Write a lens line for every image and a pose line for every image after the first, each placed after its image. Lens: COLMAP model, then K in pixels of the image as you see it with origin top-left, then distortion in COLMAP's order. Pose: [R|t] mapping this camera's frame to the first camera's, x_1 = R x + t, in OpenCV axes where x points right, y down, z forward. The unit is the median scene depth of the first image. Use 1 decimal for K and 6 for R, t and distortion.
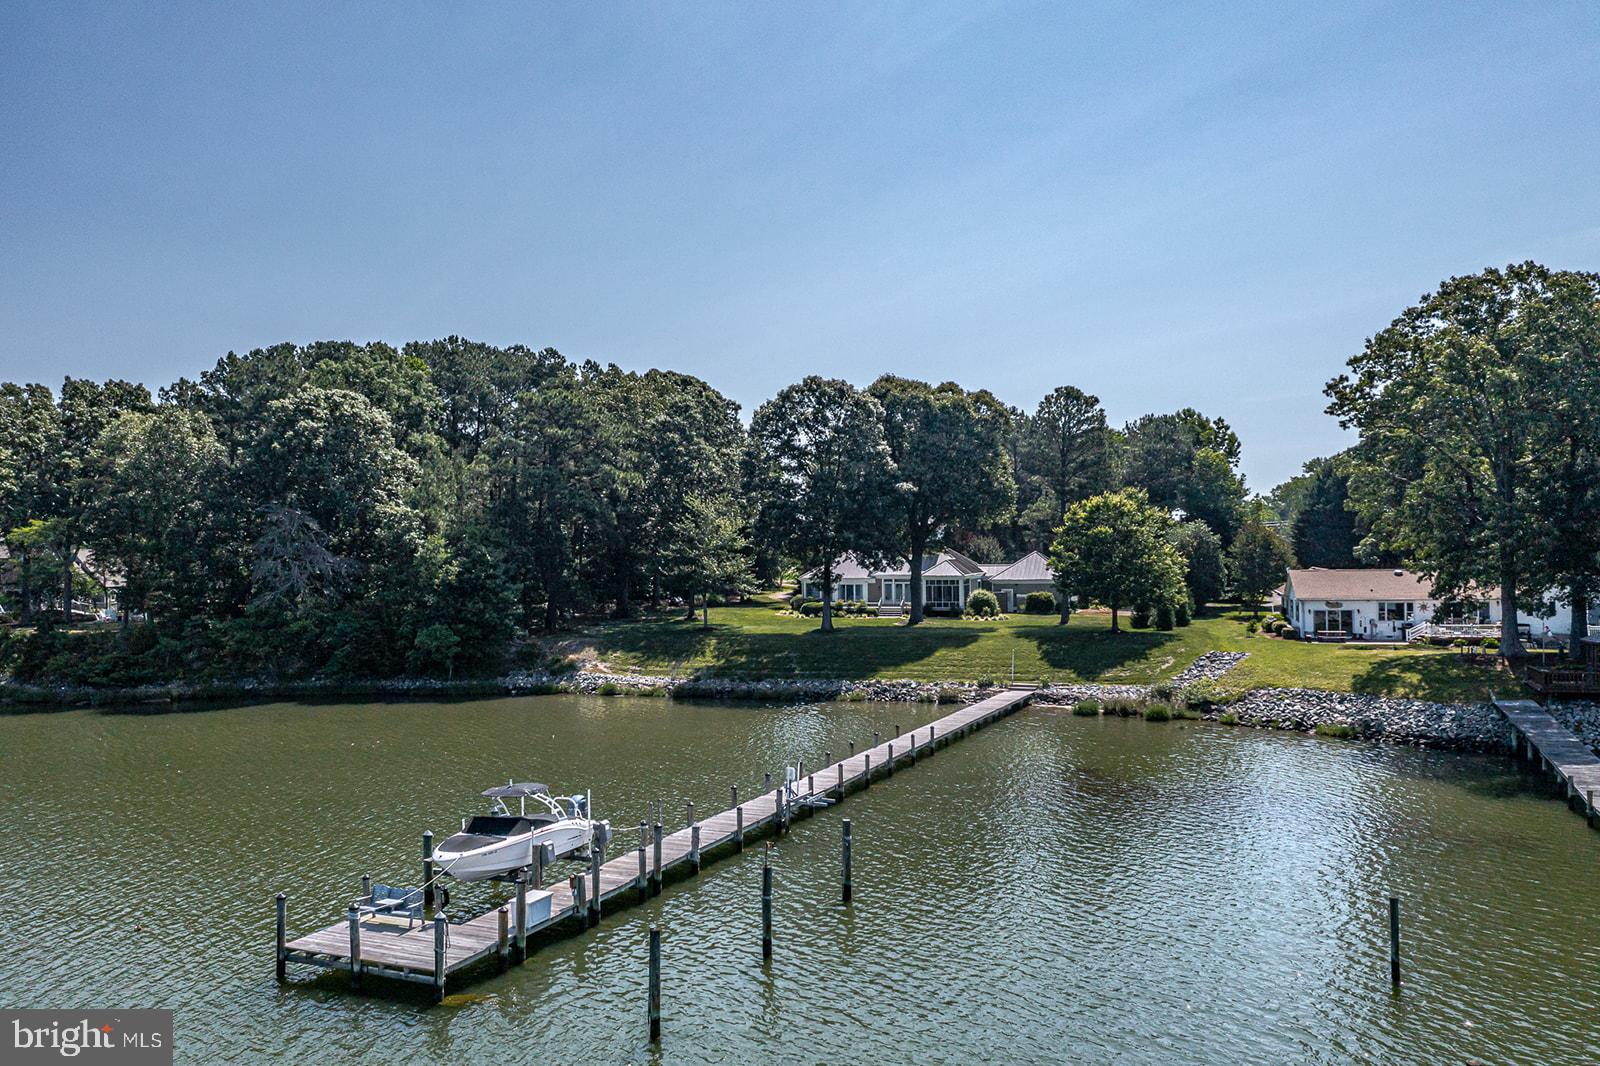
lens RADIAL K [[1279.2, 0, 800.0], [0, 1279.2, 533.0], [0, 0, 1]] dist [-0.014672, -0.003076]
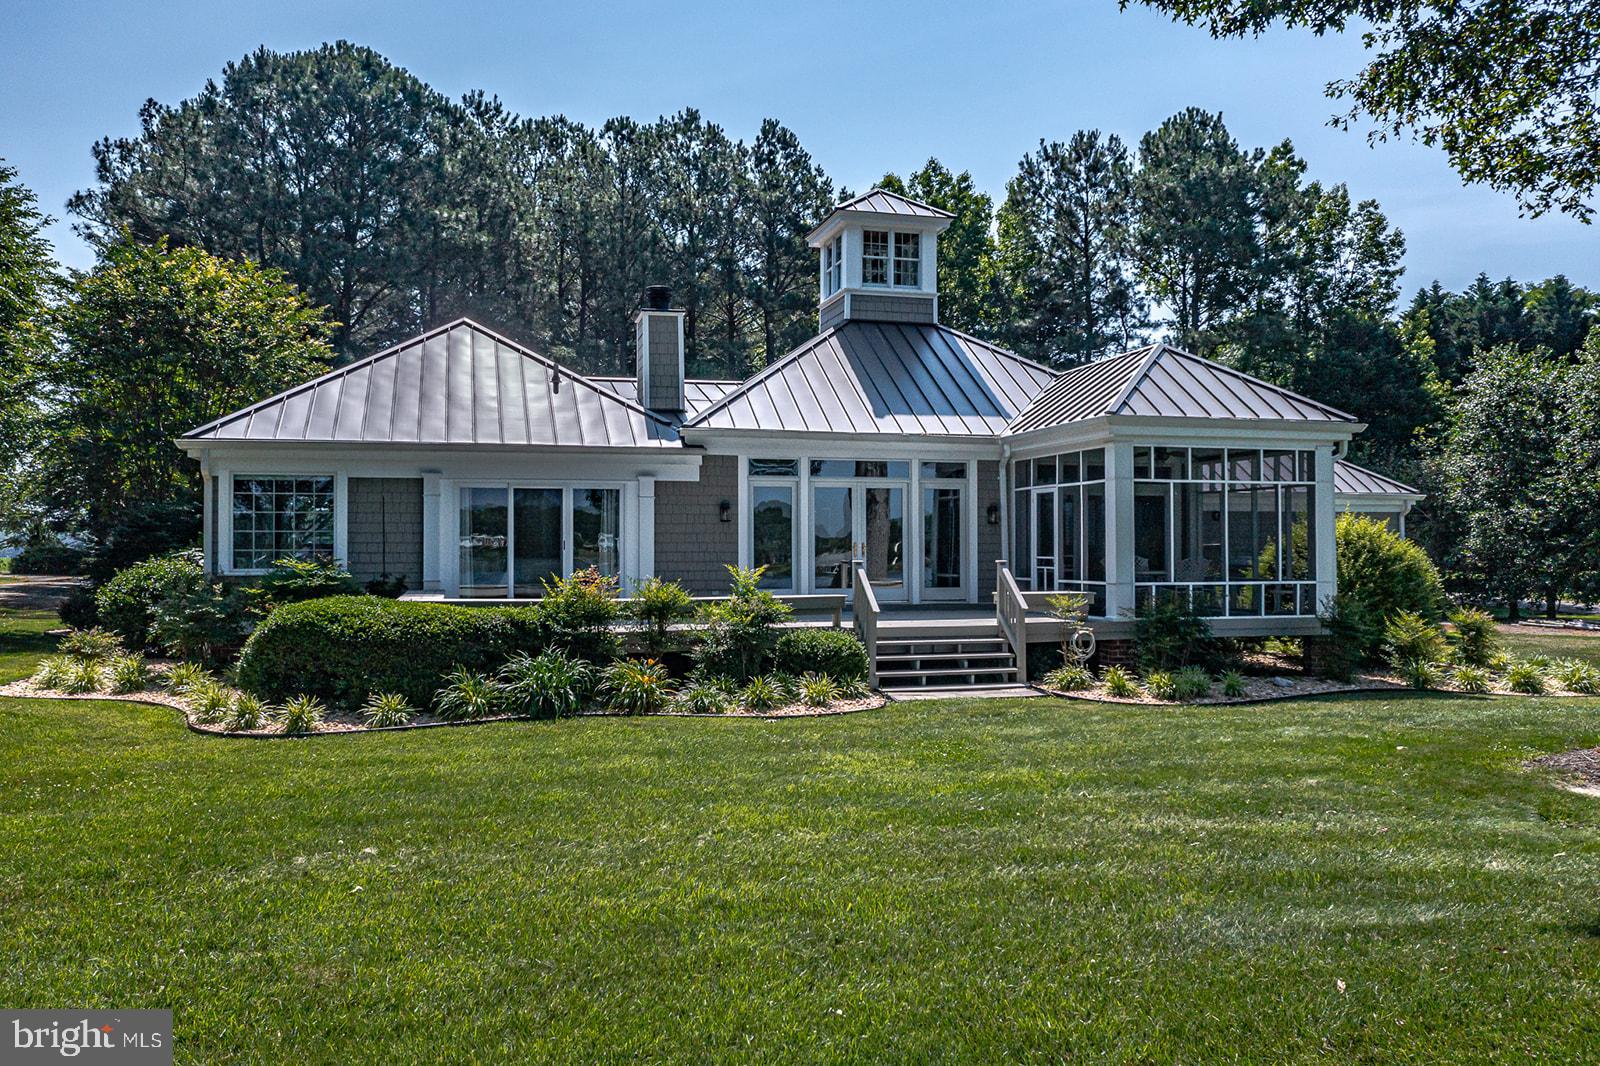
lens RADIAL K [[1266.9, 0, 800.0], [0, 1266.9, 533.0], [0, 0, 1]] dist [-0.019811, 0.008711]
pose [[0.836113, 0.019508, 0.548210, -0.028195], [-0.014123, 0.999802, -0.014037, 0.062357], [-0.548375, 0.003994, 0.836223, 1.105805]]
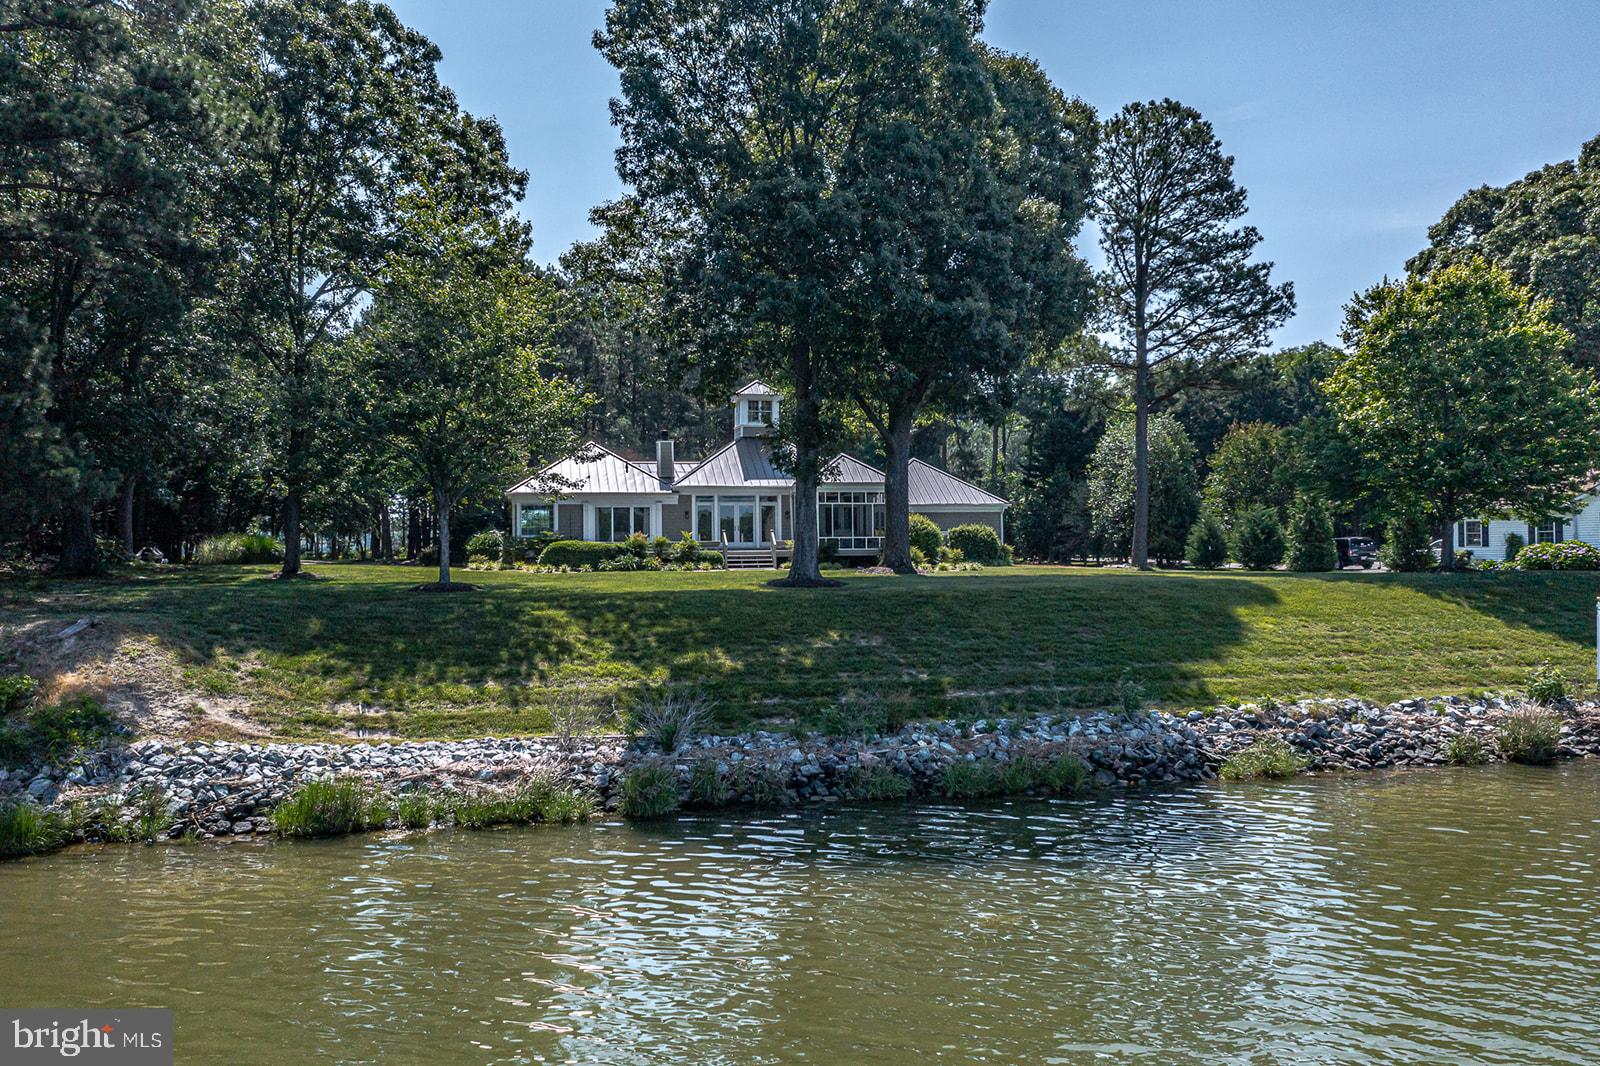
lens RADIAL K [[1270.2, 0, 800.0], [0, 1270.2, 533.0], [0, 0, 1]] dist [-0.019566, 0.007694]
pose [[0.856559, 0.012528, 0.515897, -0.190789], [-0.006704, 0.999891, -0.013150, 0.072478], [-0.516005, 0.007806, 0.856550, 0.738462]]
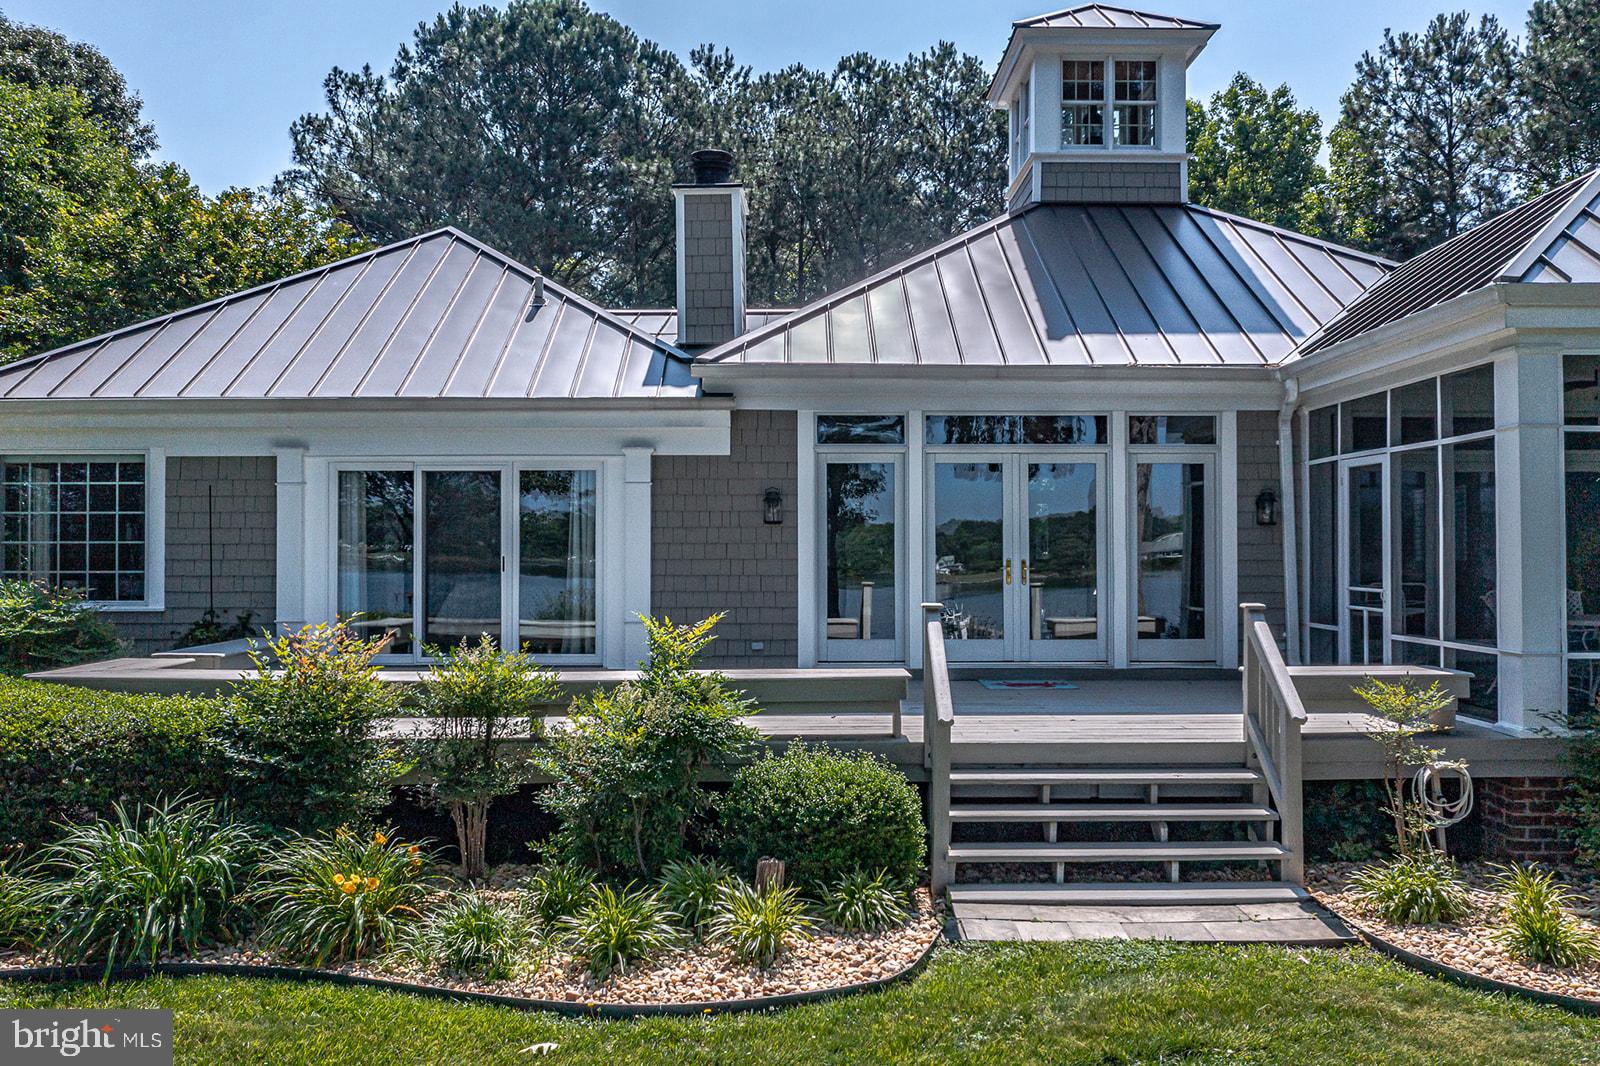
lens RADIAL K [[1270.2, 0, 800.0], [0, 1270.2, 533.0], [0, 0, 1]] dist [-0.019566, 0.007694]
pose [[0.947068, 0.017385, 0.320562, 0.042113], [-0.014168, 0.999823, -0.012366, 0.060005], [-0.320721, 0.007169, 0.947147, 1.173592]]
